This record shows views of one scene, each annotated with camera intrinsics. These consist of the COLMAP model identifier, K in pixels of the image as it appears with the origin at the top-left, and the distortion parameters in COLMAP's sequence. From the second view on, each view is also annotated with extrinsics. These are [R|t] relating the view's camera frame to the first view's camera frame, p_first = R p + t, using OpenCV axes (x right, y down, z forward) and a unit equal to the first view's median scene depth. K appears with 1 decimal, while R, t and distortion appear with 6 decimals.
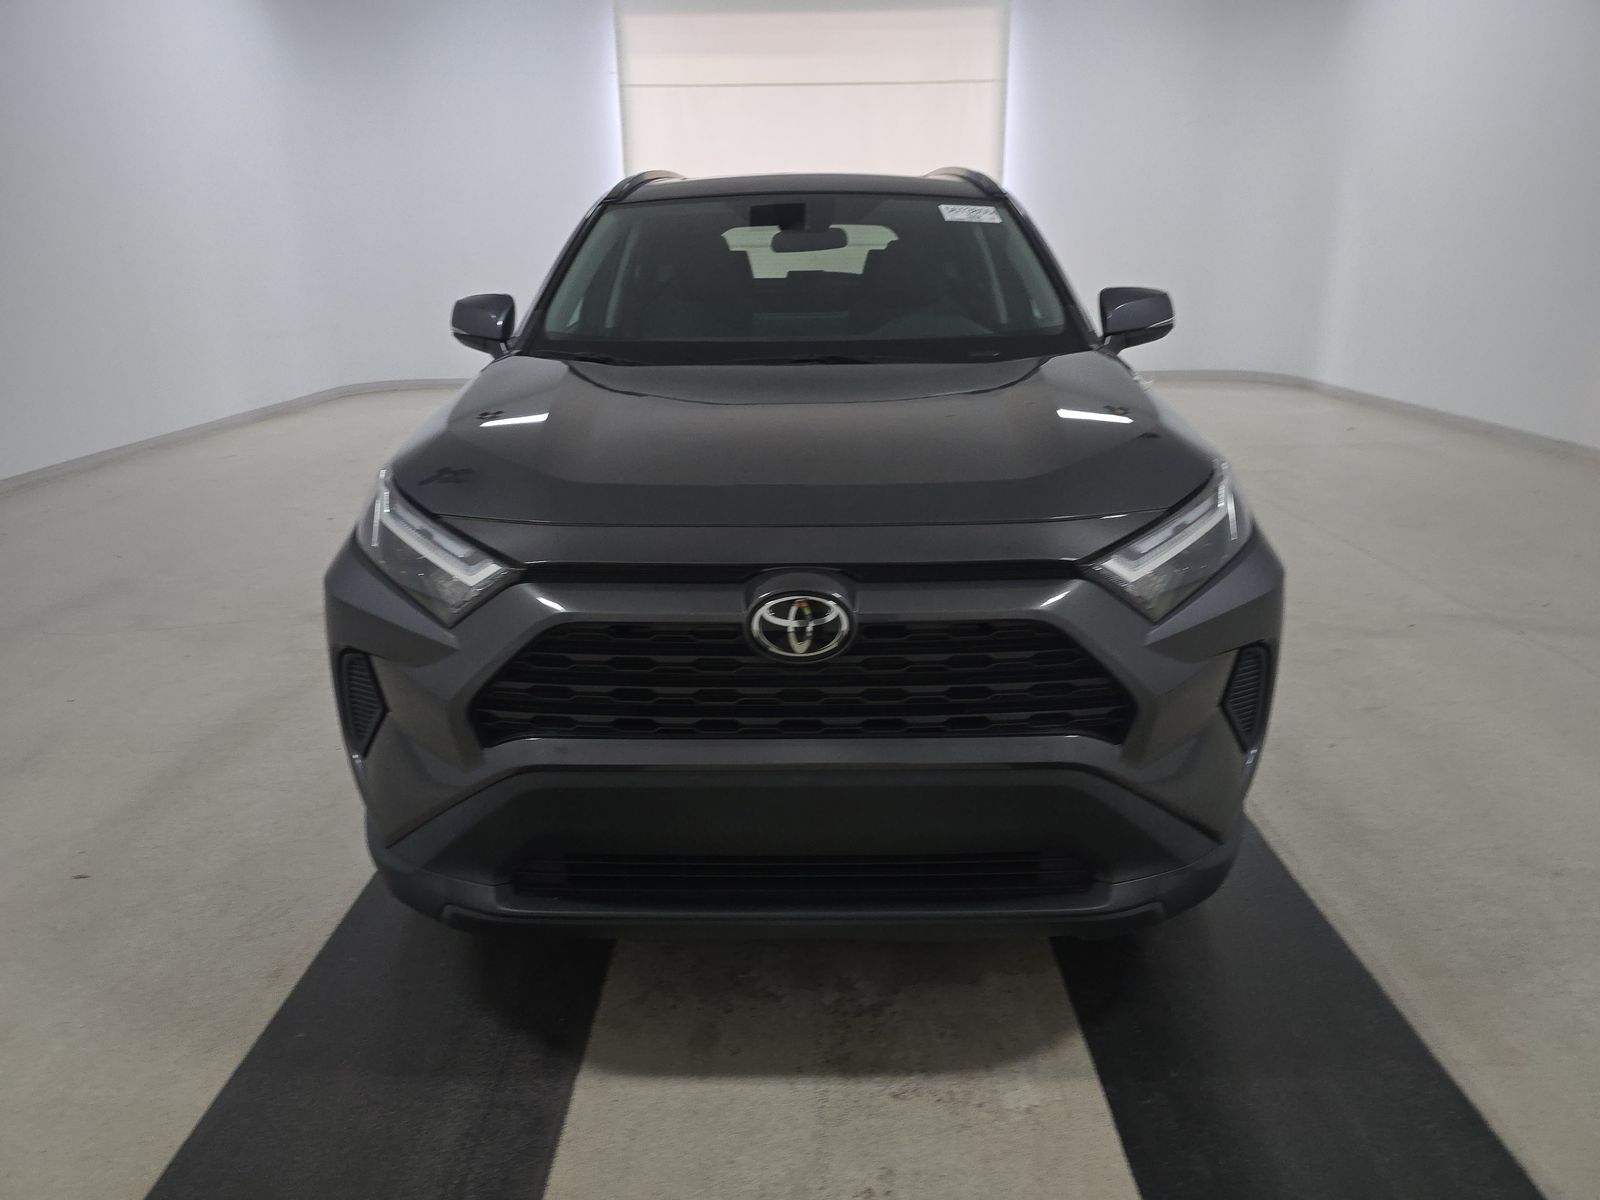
lens RADIAL K [[1089.2, 0, 799.7], [0, 1089.2, 599.1], [0, 0, 1]] dist [0.004335, -0.004795]
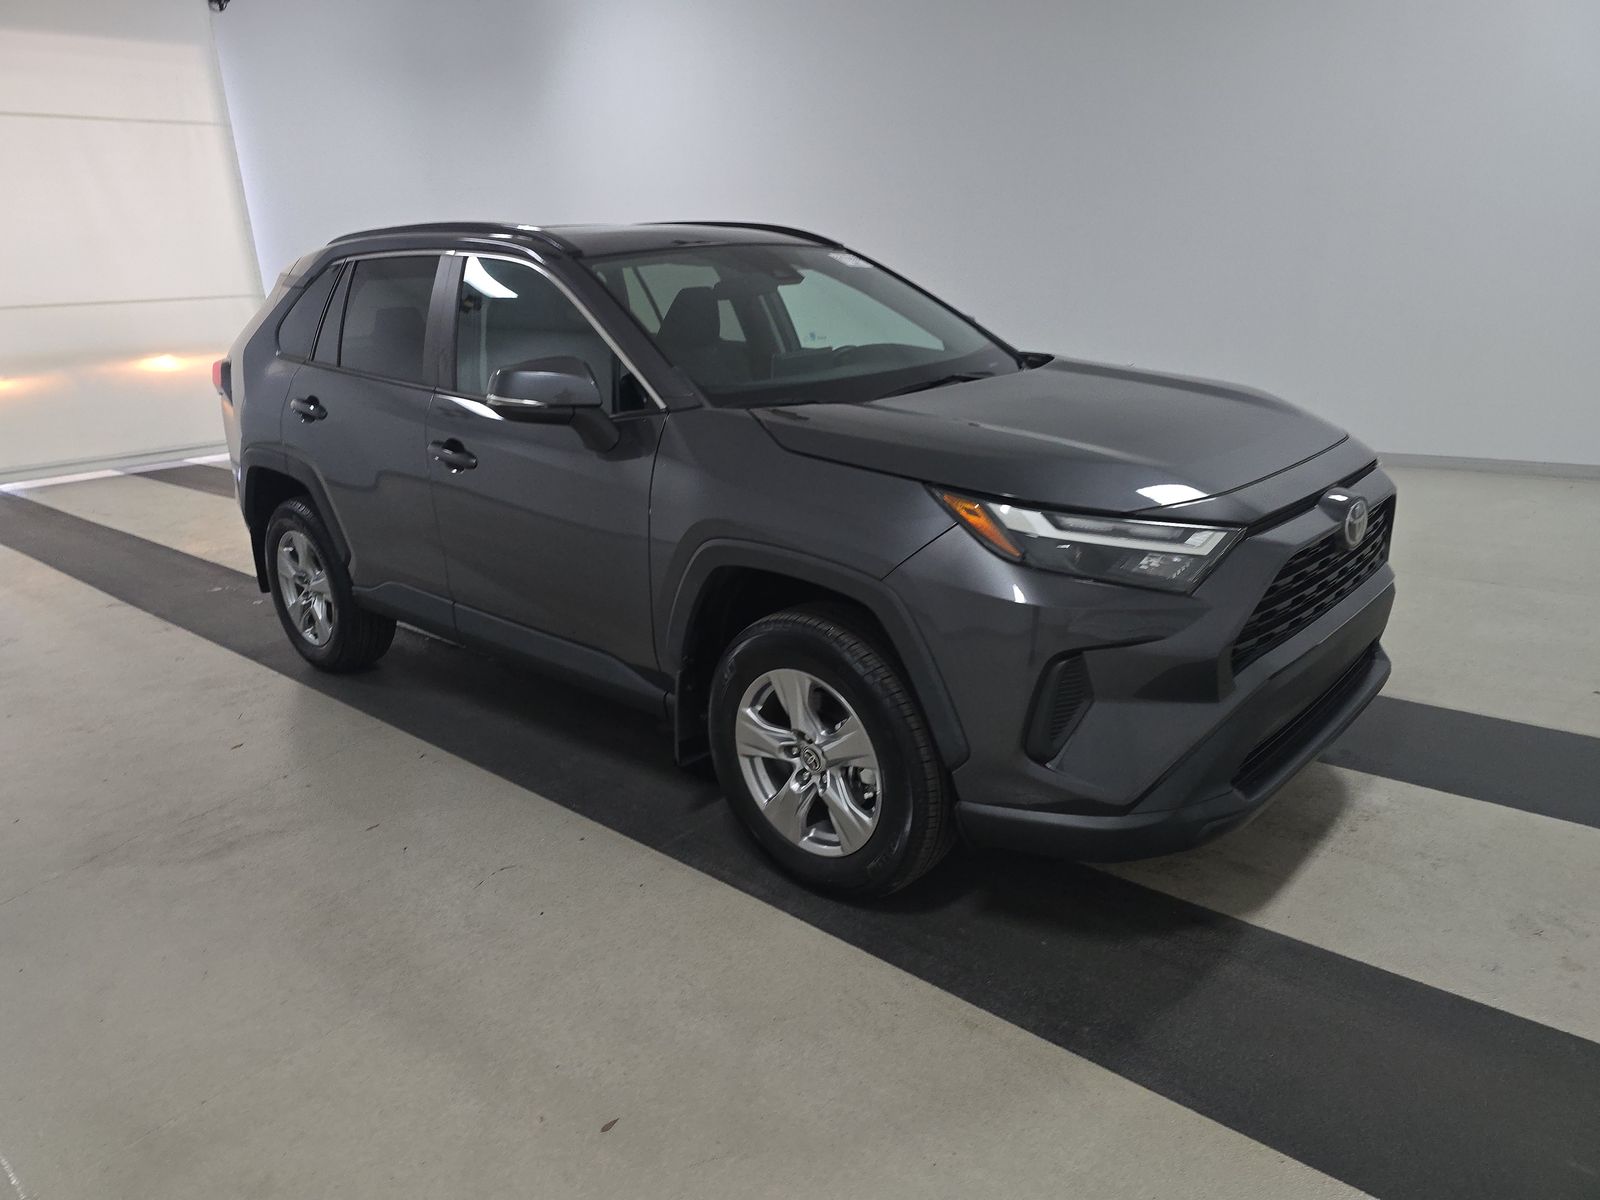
lens RADIAL K [[1089.2, 0, 801.5], [0, 1089.2, 602.1], [0, 0, 1]] dist [0.004335, -0.004795]
pose [[0.658862, -0.238546, 0.713440, -1.263888], [0.266546, 0.960890, 0.075128, -0.149172], [-0.703459, 0.140665, 0.696677, 0.387600]]
